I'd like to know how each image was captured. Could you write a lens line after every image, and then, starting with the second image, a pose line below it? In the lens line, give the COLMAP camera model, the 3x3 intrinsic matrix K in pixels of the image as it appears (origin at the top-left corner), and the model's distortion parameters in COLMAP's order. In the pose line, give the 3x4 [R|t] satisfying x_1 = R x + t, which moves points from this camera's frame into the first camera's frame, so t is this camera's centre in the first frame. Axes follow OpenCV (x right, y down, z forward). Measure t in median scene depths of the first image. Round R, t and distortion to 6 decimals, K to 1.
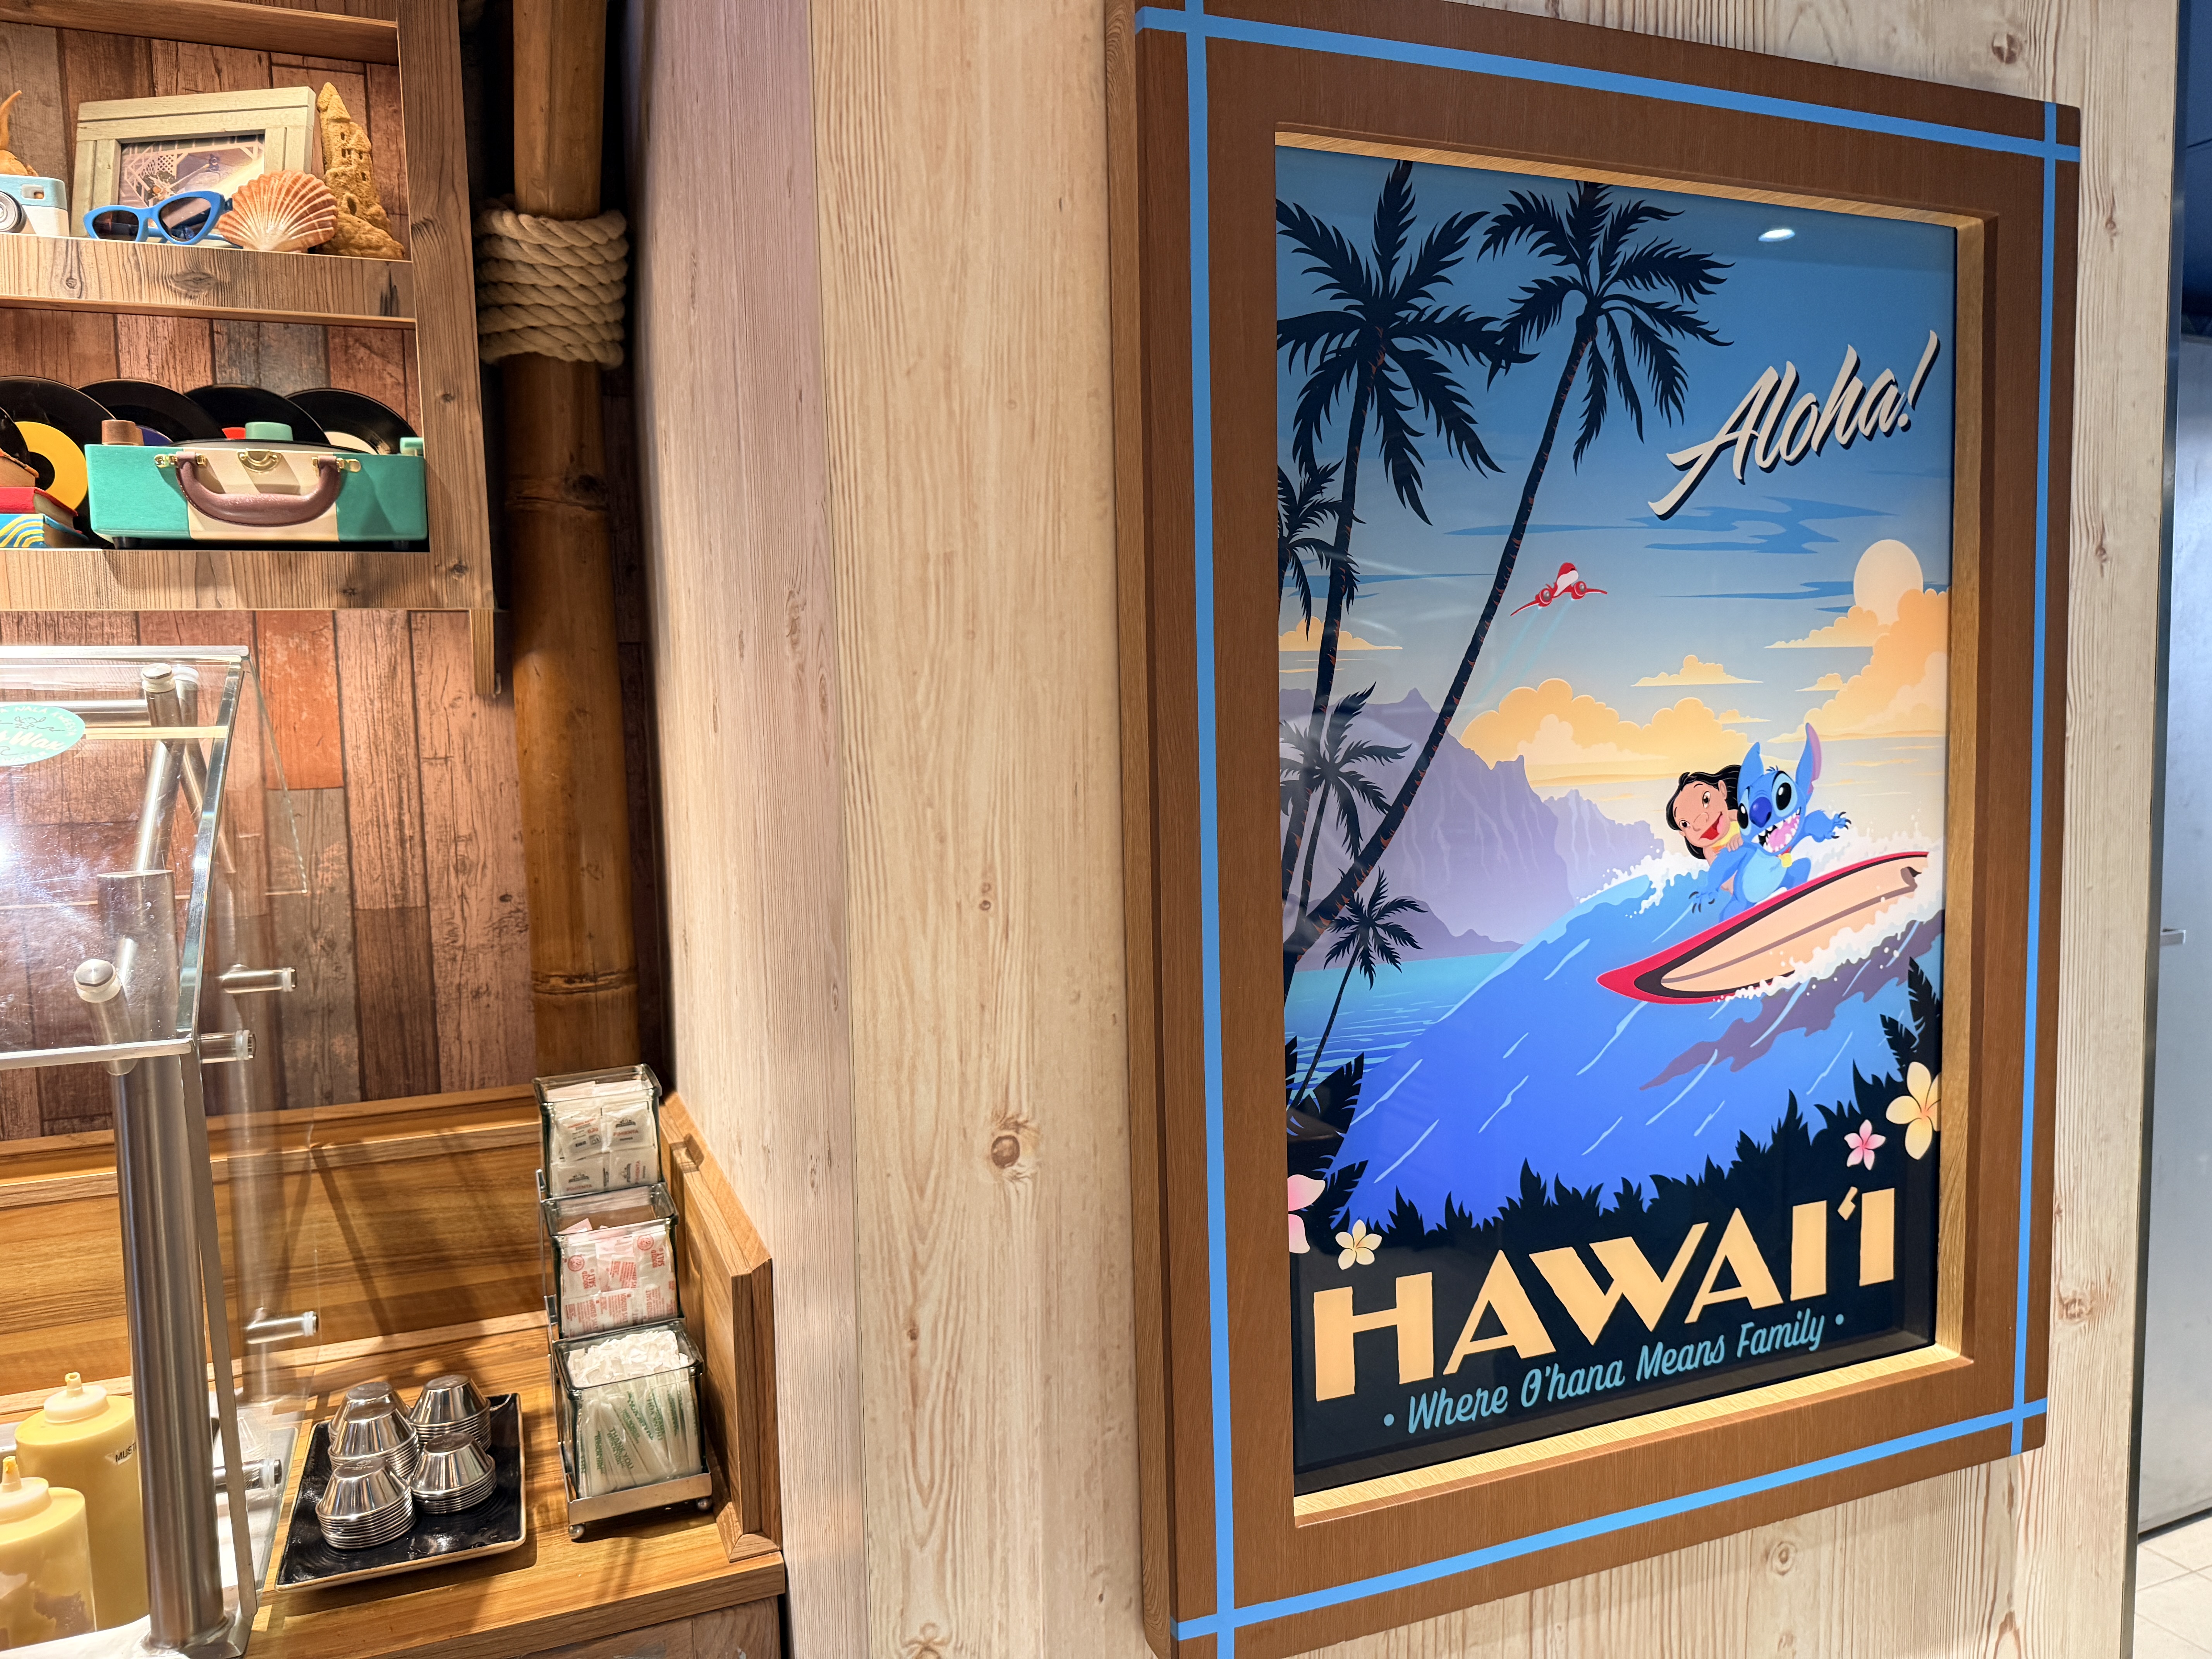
lens RADIAL K [[1581.4, 0, 1106.0], [0, 1581.4, 824.8], [0, 0, 1]] dist [-0.003102, -0.005296]
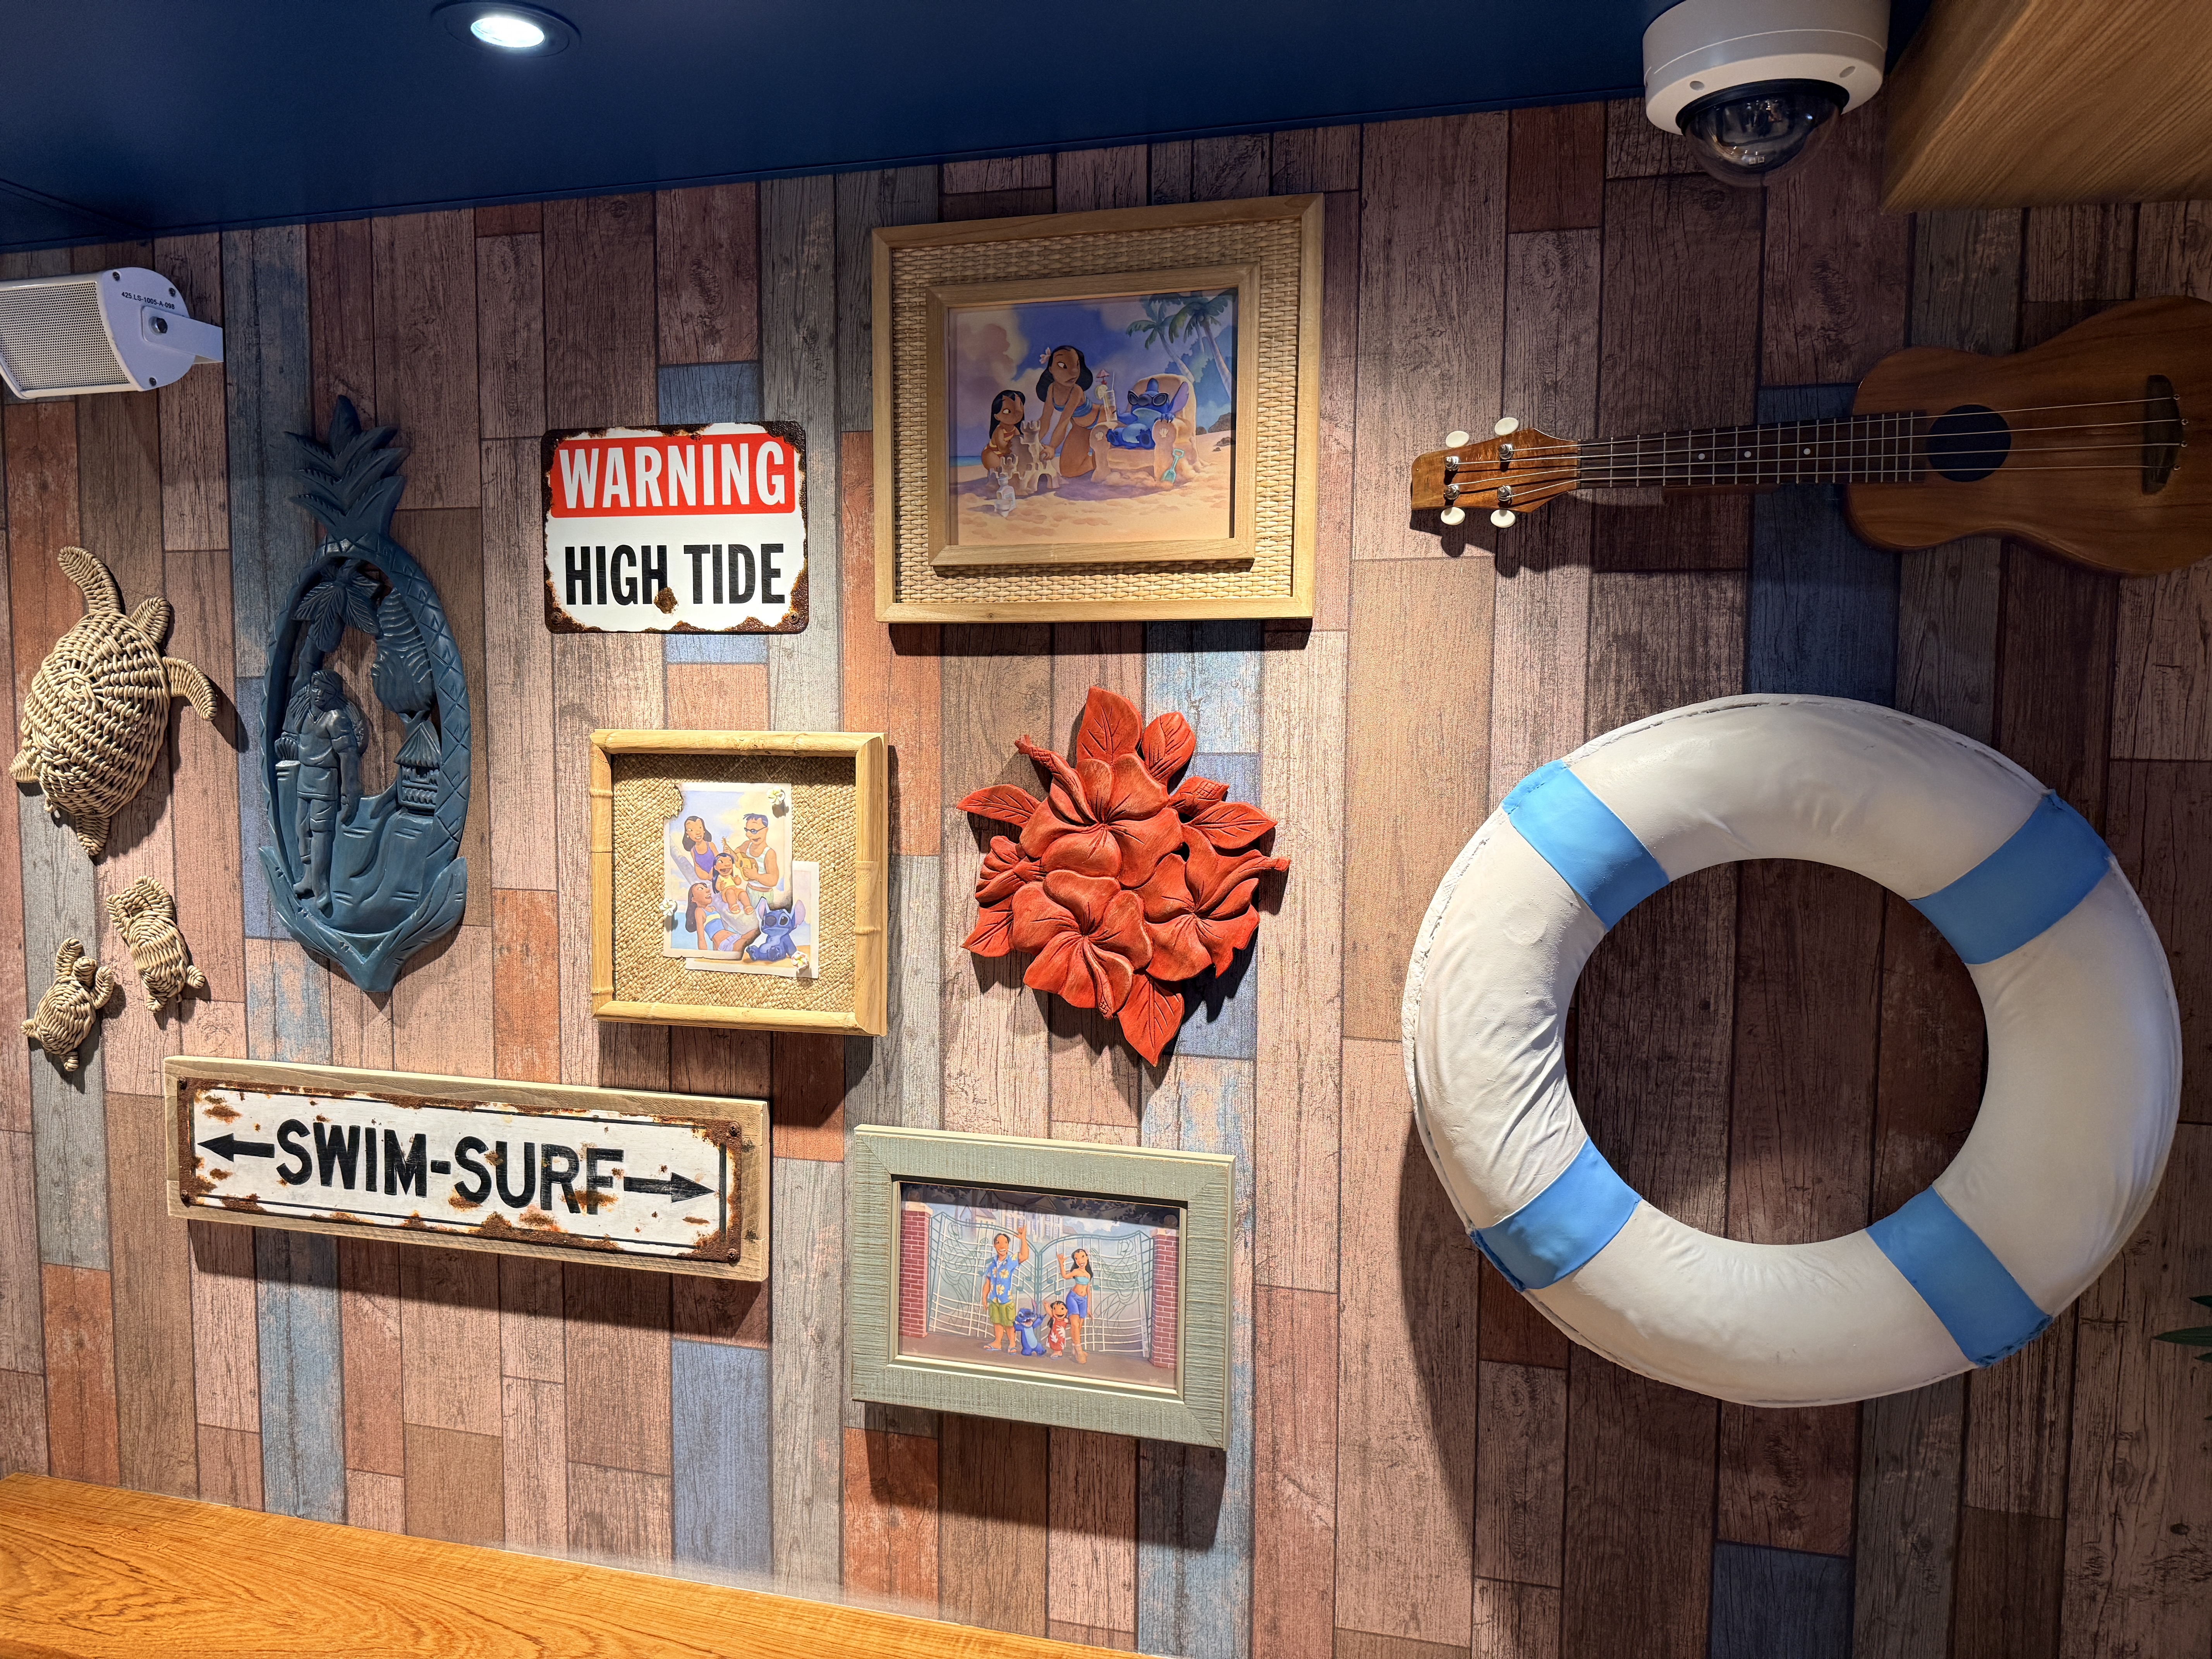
lens RADIAL K [[1581.4, 0, 1107.9], [0, 1581.4, 830.0], [0, 0, 1]] dist [-0.003102, -0.005296]
pose [[0.797547, 0.076004, -0.598450, -0.422995], [-0.079412, 0.996626, 0.020742, -0.272365], [0.598007, 0.030982, 0.800892, 0.184520]]
